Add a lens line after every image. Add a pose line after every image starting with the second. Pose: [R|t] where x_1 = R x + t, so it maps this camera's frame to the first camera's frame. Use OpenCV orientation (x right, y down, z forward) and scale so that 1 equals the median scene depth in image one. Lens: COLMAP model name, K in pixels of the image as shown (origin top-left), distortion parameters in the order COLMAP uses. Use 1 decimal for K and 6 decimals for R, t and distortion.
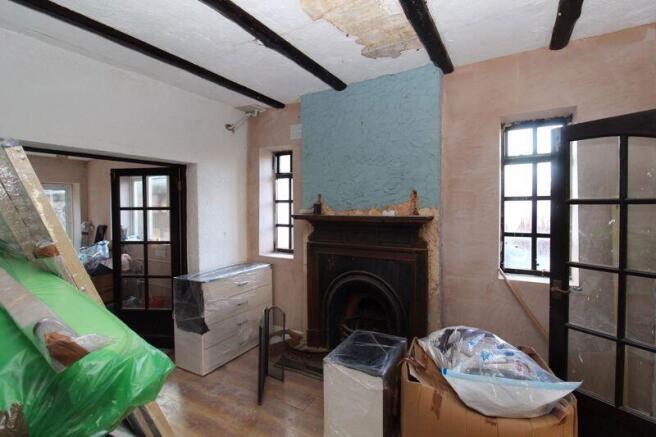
lens RADIAL K [[315.1, 0, 329.8], [0, 315.1, 213.7], [0, 0, 1]] dist [-0.008899, -0.006713]
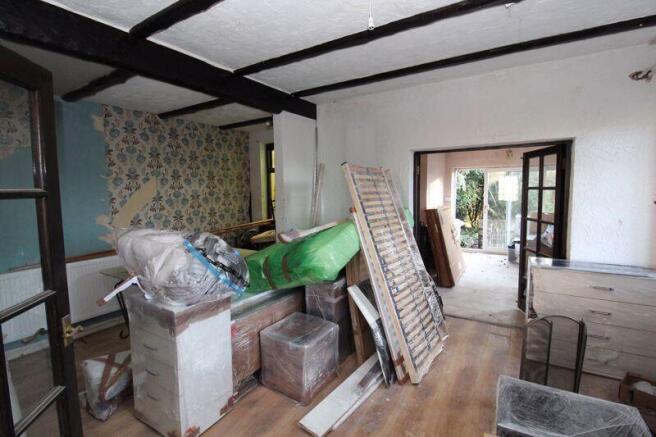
lens RADIAL K [[315.1, 0, 326.1], [0, 315.1, 217.3], [0, 0, 1]] dist [-0.008899, -0.006713]
pose [[-0.071107, 0.100313, -0.992412, 0.501521], [-0.005925, 0.994870, 0.100986, -0.021911], [0.997451, 0.013060, -0.070148, 0.370767]]
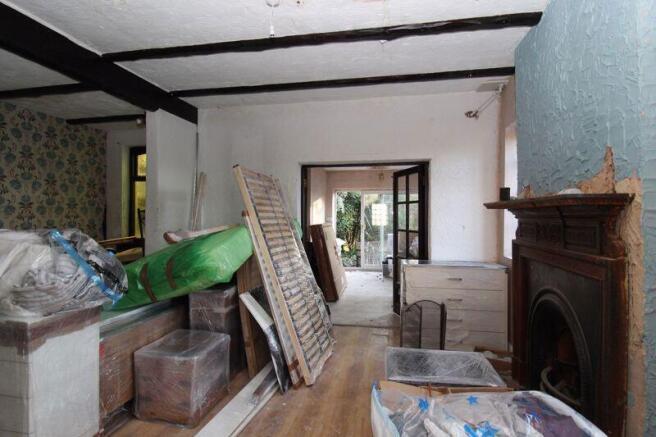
lens RADIAL K [[345.0, 0, 331.8], [0, 345.0, 217.9], [0, 0, 1]] dist [-0.004019, -0.011331]
pose [[0.312433, 0.013269, -0.949847, 0.578195], [-0.027087, 0.999620, 0.005054, 0.044089], [0.949554, 0.024150, 0.312673, 0.316839]]
